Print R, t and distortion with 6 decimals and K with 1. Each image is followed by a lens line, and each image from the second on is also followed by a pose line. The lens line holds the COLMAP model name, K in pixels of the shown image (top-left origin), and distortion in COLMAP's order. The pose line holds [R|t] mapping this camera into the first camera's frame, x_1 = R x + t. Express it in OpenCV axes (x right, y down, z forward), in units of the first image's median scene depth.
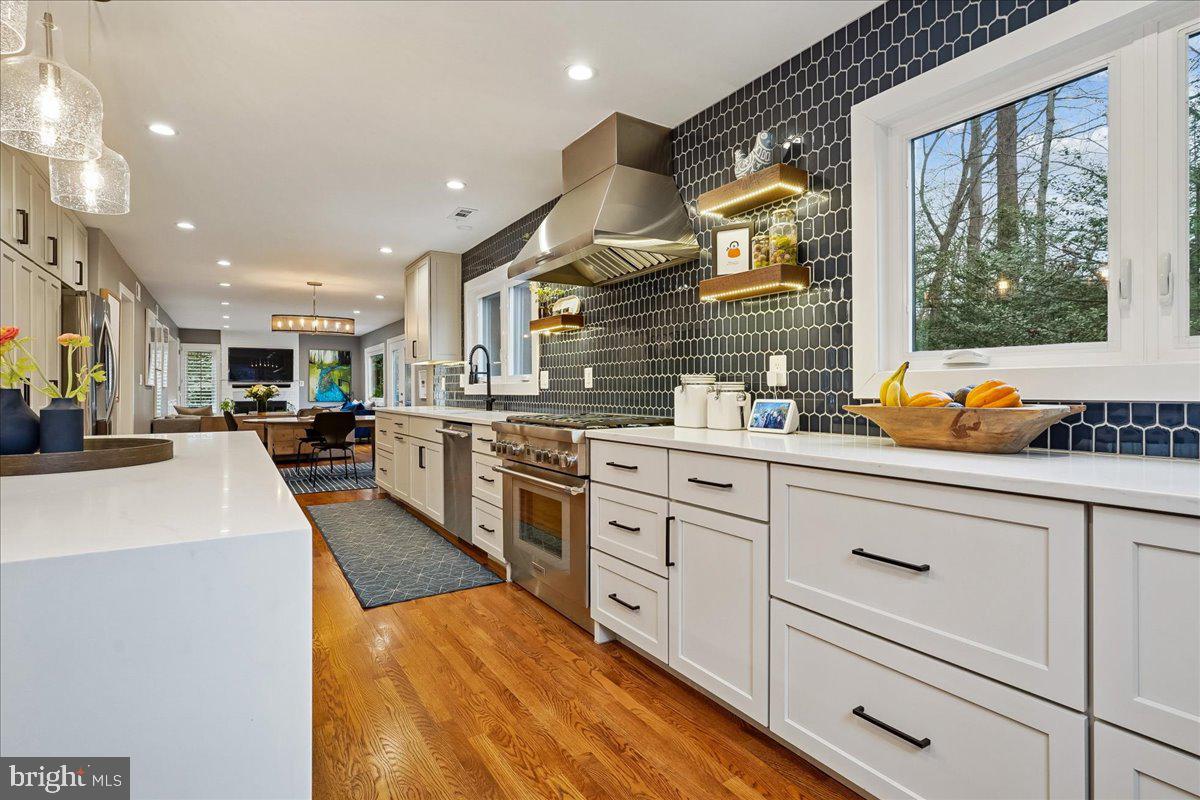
lens RADIAL K [[586.6, 0, 598.1], [0, 586.6, 387.0], [0, 0, 1]] dist [-0.000687, 0.000808]
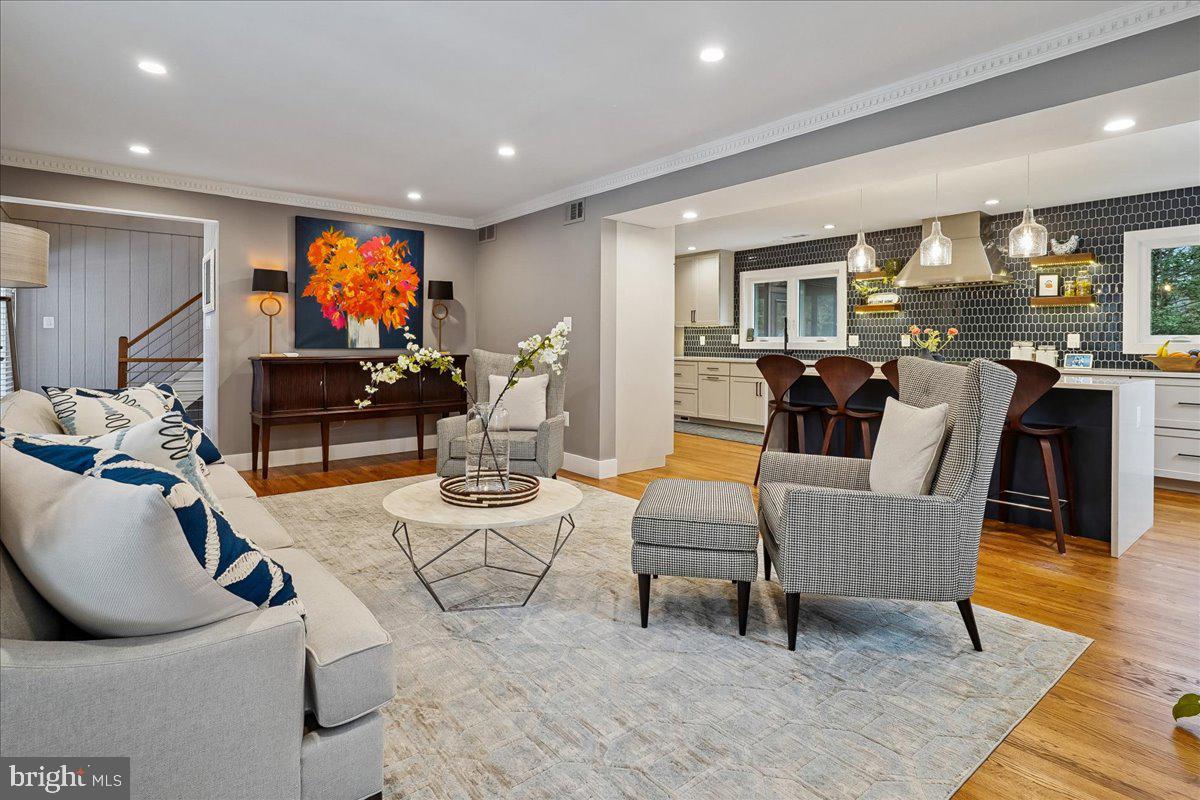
lens RADIAL K [[601.5, 0, 600.8], [0, 601.5, 346.7], [0, 0, 1]] dist [-0.002611, -0.000482]
pose [[0.992672, 0.009979, 0.120430, -1.638635], [-0.011368, 0.999877, 0.010848, -0.009542], [-0.120307, -0.012137, 0.992663, -0.979444]]
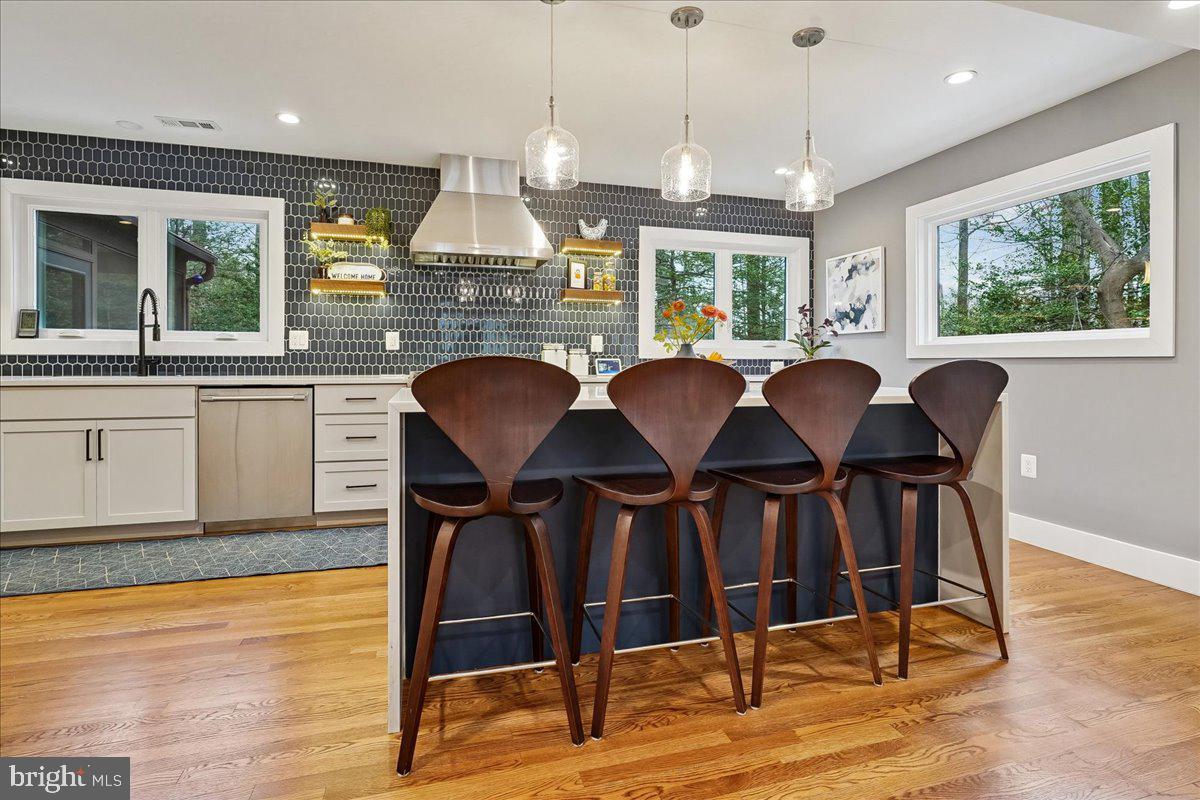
lens RADIAL K [[601.5, 0, 600.8], [0, 601.5, 346.7], [0, 0, 1]] dist [-0.002611, -0.000482]
pose [[0.268882, 0.030483, 0.962691, -1.459111], [-0.011096, 0.999531, -0.028550, 0.034384], [-0.963109, -0.003006, 0.269094, 0.437674]]
